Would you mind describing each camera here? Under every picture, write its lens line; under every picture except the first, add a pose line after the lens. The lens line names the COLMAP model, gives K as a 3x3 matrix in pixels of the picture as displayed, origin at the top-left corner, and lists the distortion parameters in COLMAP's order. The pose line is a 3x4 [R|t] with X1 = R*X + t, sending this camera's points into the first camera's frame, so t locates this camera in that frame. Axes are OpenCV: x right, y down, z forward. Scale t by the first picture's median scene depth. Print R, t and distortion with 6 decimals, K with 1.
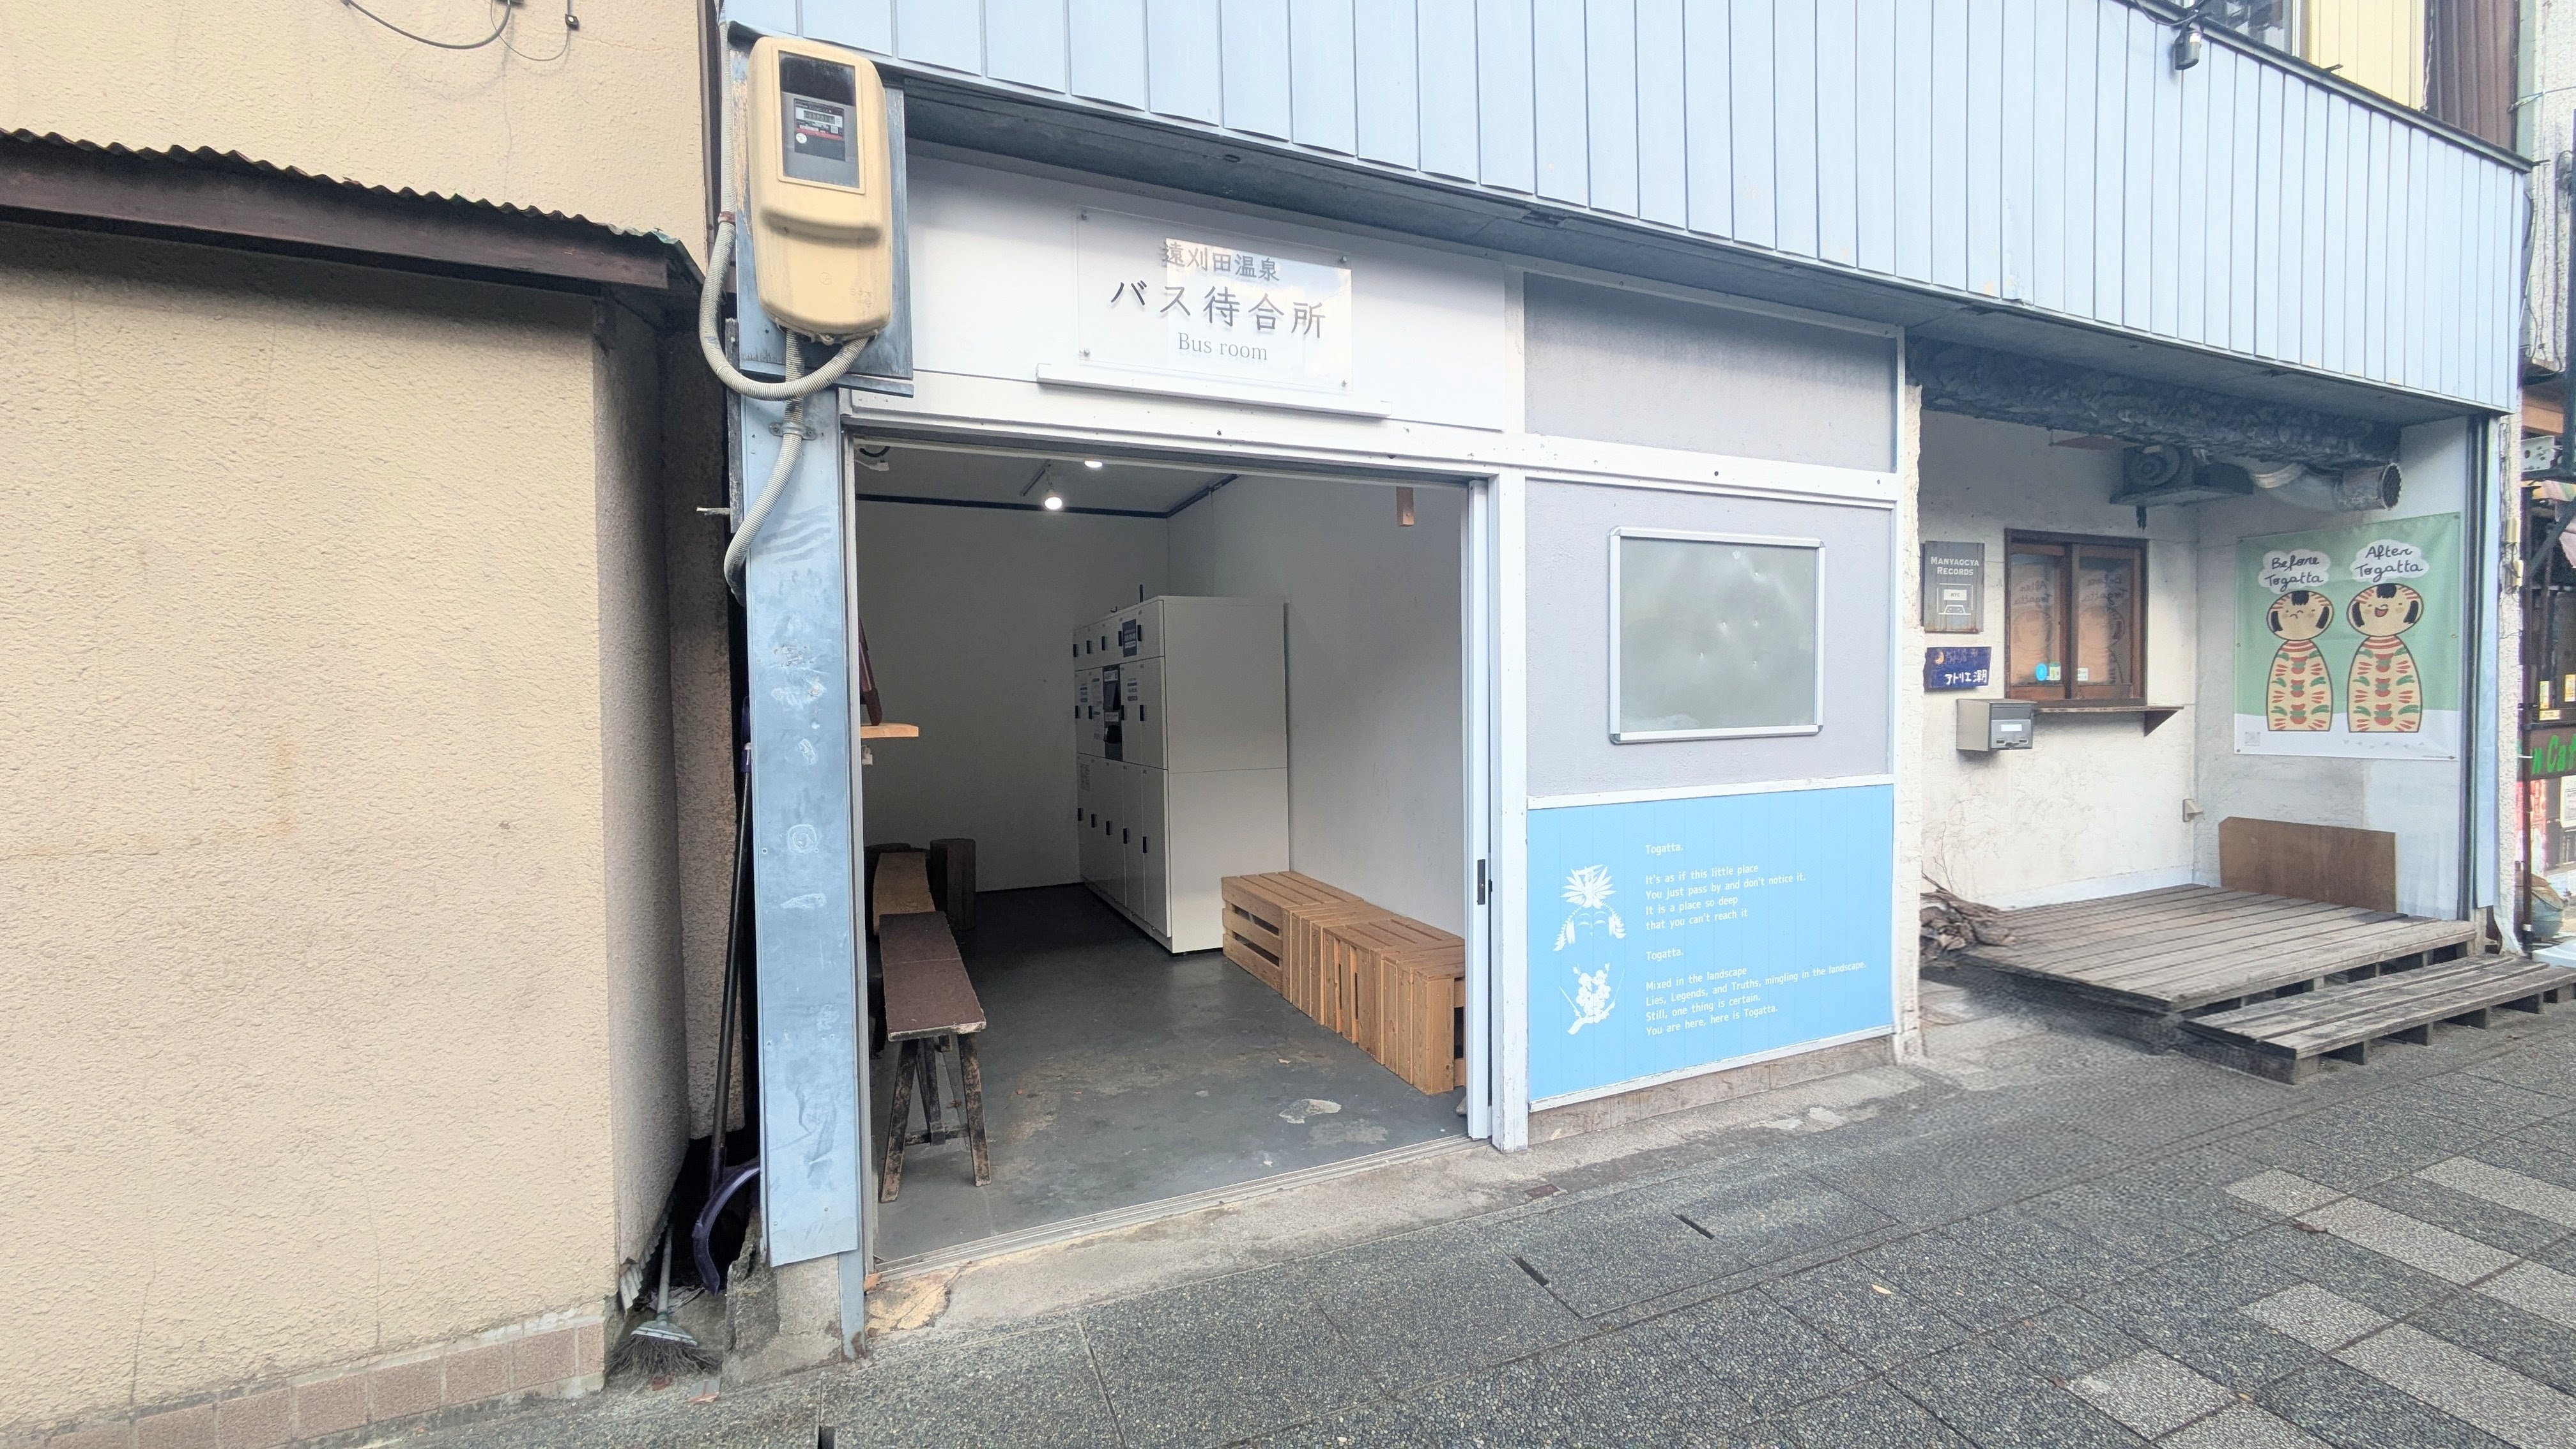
lens RADIAL K [[1002.8, 0, 1288.0], [0, 1002.8, 724.5], [0, 0, 1]] dist [-0.000635, 0.001839]
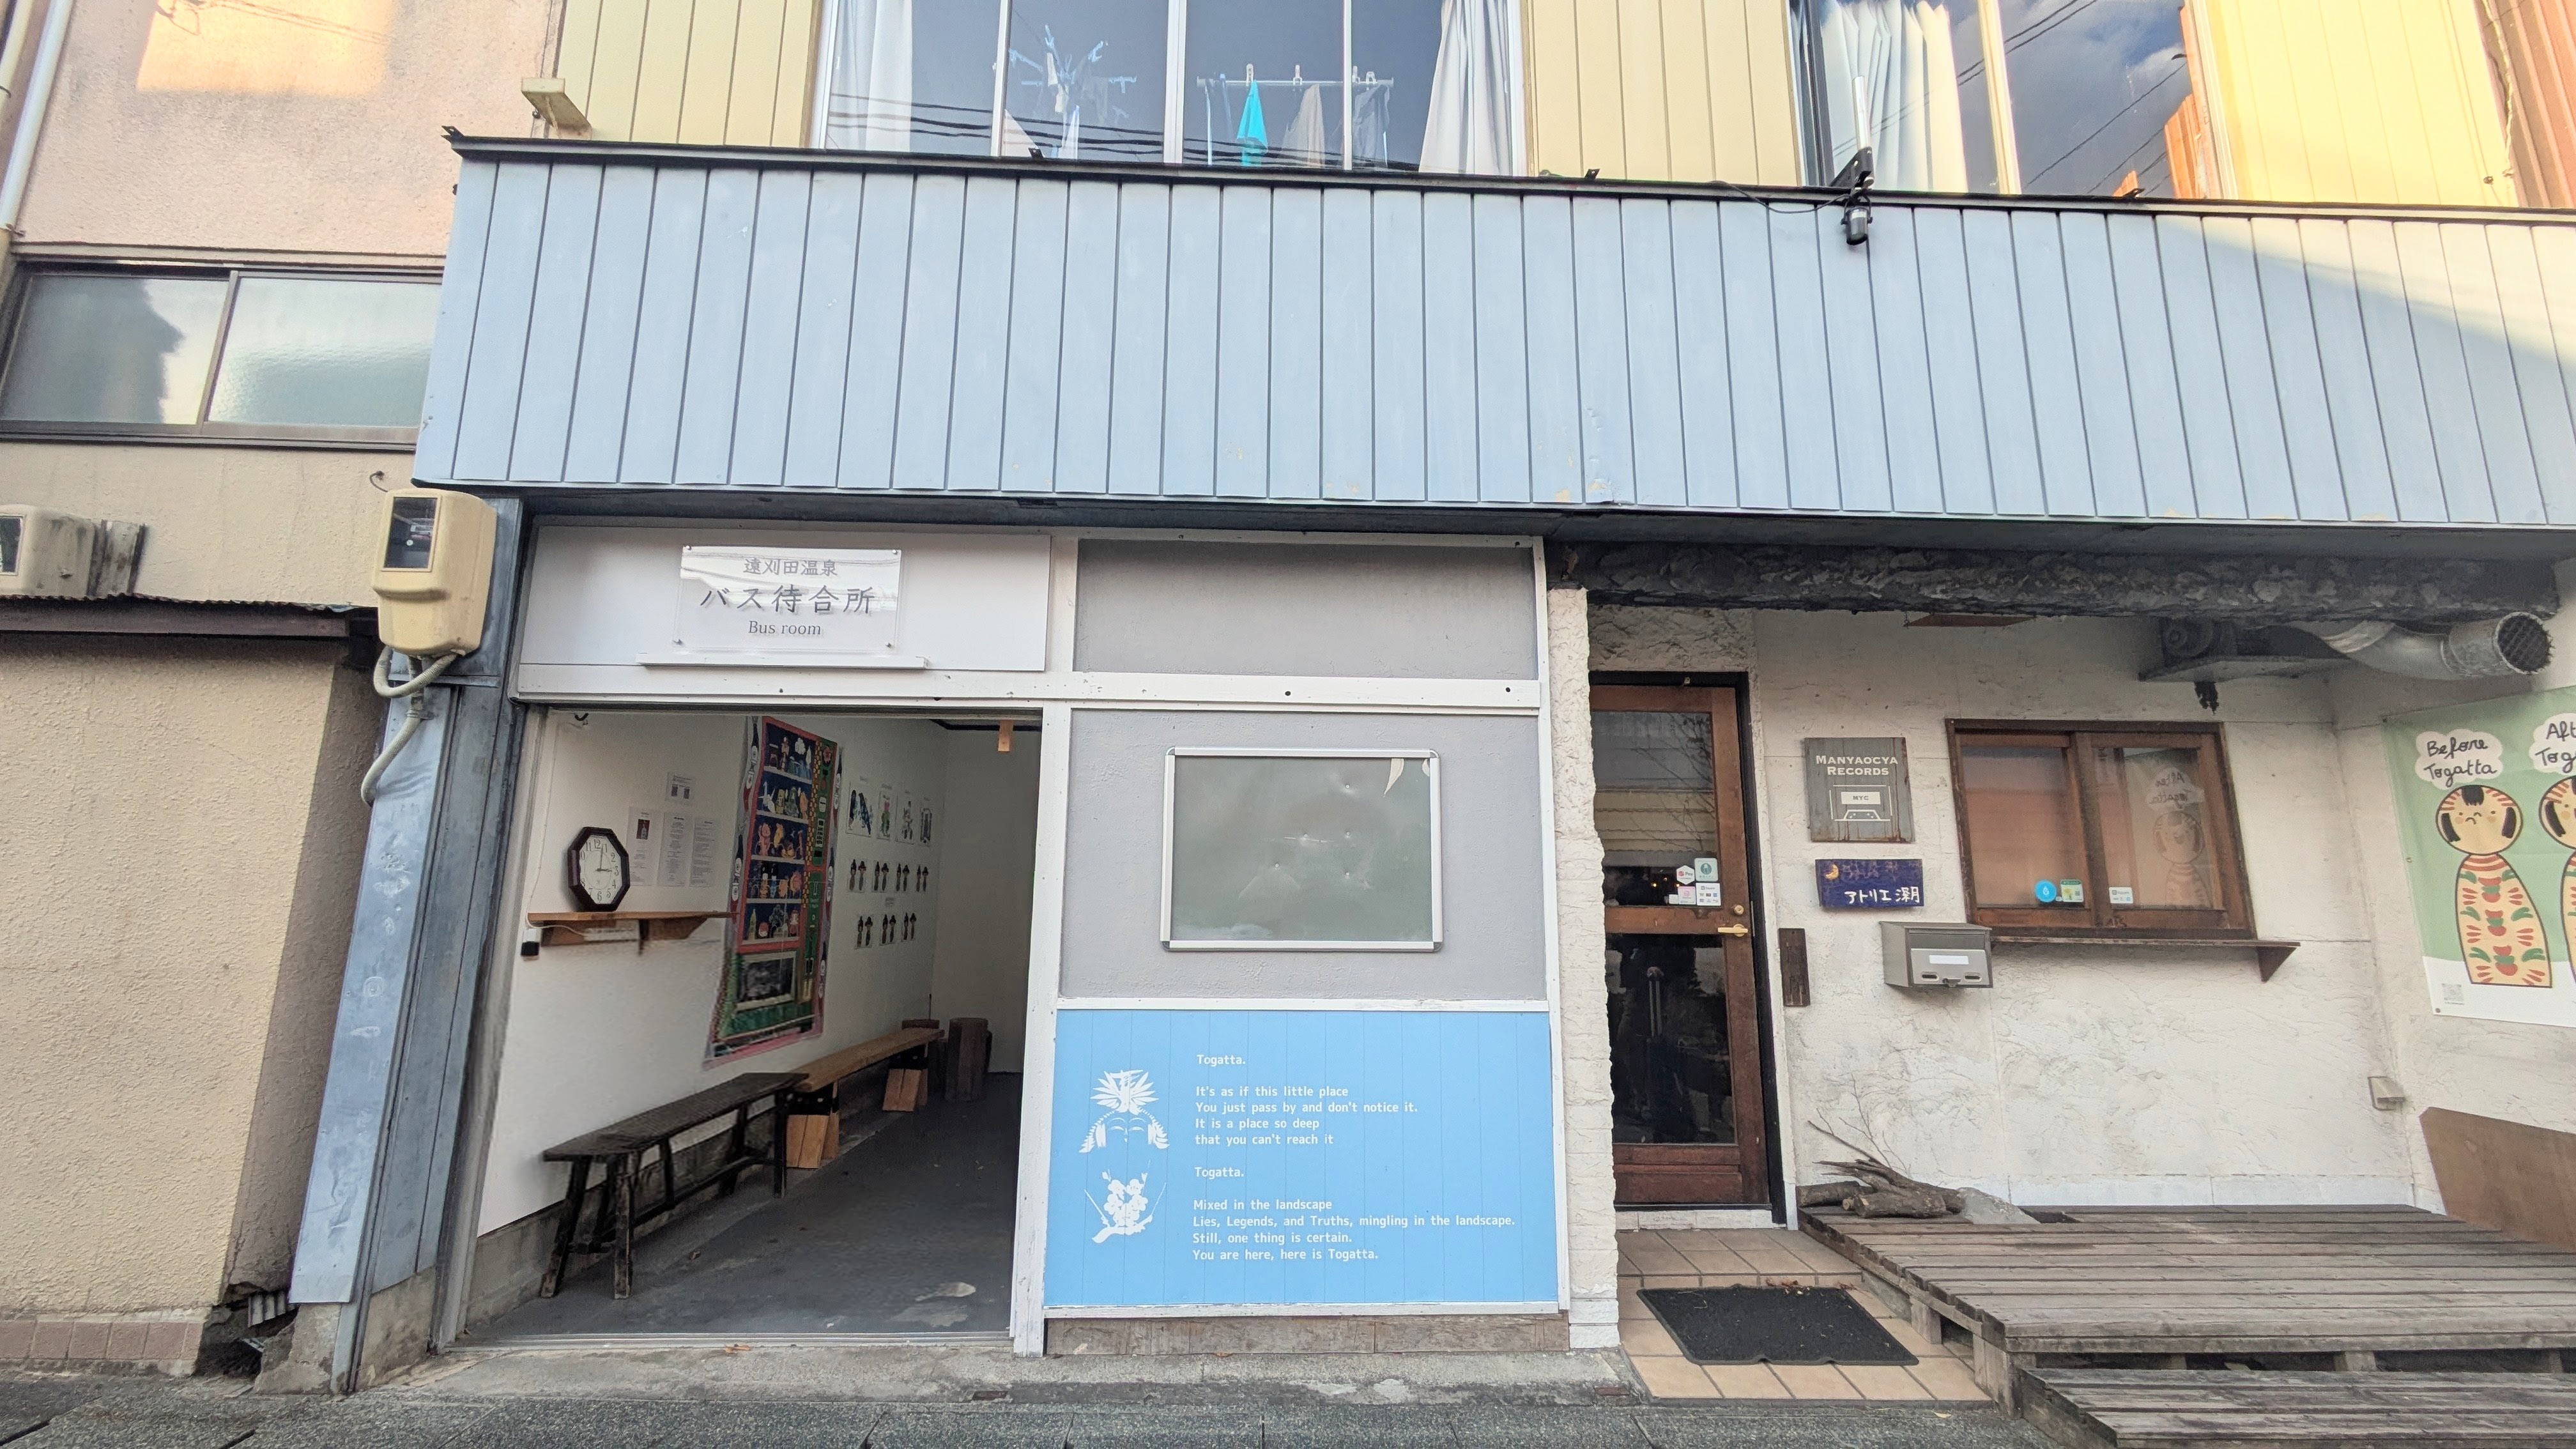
lens RADIAL K [[1002.8, 0, 1288.0], [0, 1002.8, 724.5], [0, 0, 1]] dist [-0.000635, 0.001839]
pose [[0.932717, -0.038071, -0.358593, 0.771169], [-0.033271, 0.981085, -0.190698, -0.016047], [0.359070, 0.189798, 0.913808, 0.040317]]
